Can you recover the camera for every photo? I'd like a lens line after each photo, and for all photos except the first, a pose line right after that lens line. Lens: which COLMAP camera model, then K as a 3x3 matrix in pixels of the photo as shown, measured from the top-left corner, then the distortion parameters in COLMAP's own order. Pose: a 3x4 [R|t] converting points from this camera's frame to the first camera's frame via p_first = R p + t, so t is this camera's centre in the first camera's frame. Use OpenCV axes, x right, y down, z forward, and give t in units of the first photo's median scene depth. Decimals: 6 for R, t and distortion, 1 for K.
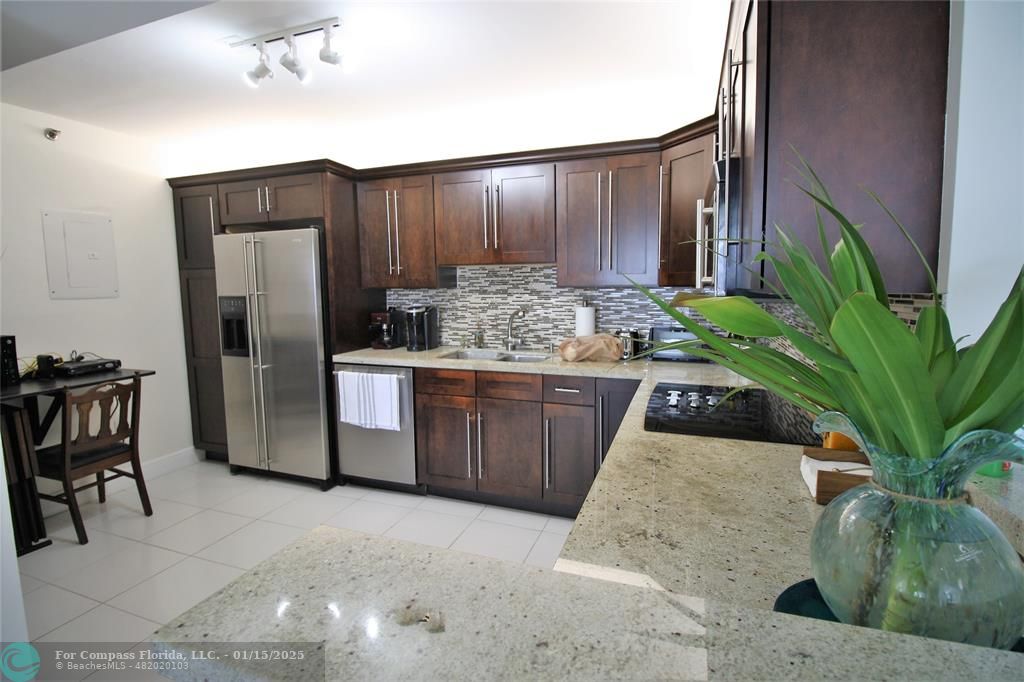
lens RADIAL K [[481.7, 0, 520.5], [0, 481.7, 334.7], [0, 0, 1]] dist [-0.009402, -0.001047]
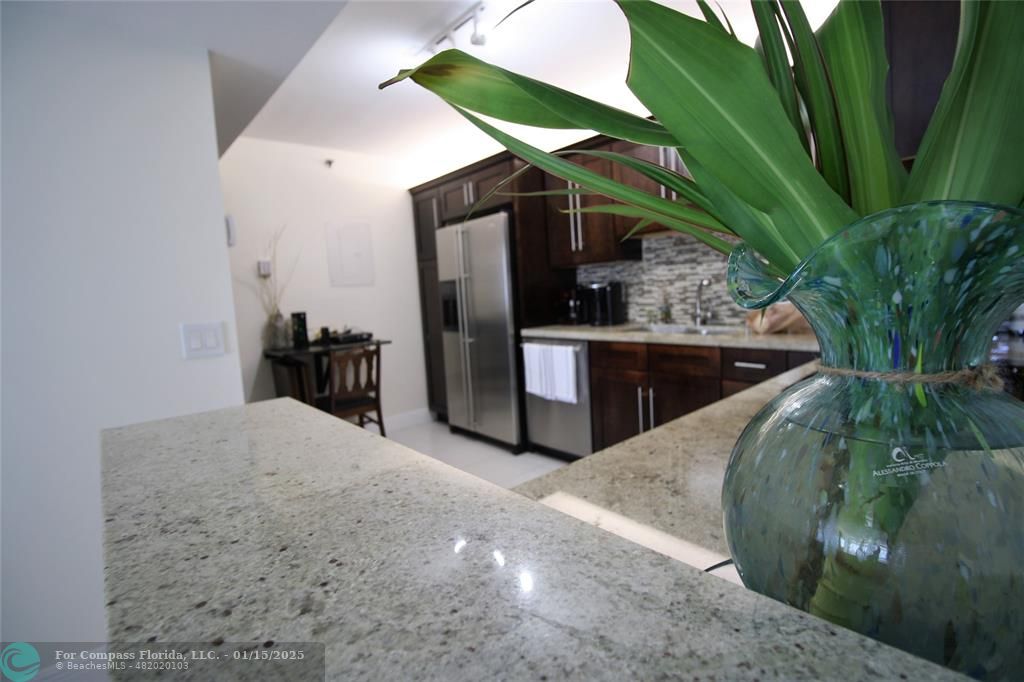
lens RADIAL K [[481.7, 0, 515.8], [0, 481.7, 333.3], [0, 0, 1]] dist [-0.009402, -0.001047]
pose [[0.874856, 0.003137, -0.484372, 0.114994], [-0.001683, 0.999993, 0.003436, 0.045152], [0.484380, -0.002191, 0.874855, 0.050443]]
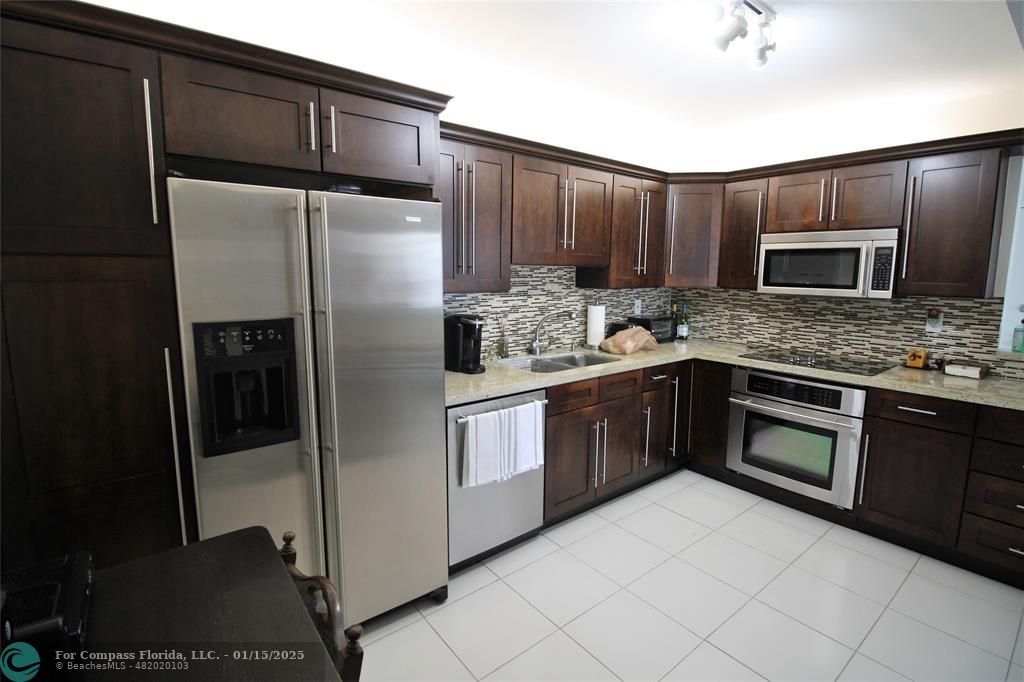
lens RADIAL K [[481.7, 0, 508.9], [0, 481.7, 336.9], [0, 0, 1]] dist [-0.009402, -0.001047]
pose [[0.532803, -0.105498, 0.839638, -0.857570], [0.080751, 0.994009, 0.073652, -0.078627], [-0.842378, 0.028559, 0.538130, 0.539315]]
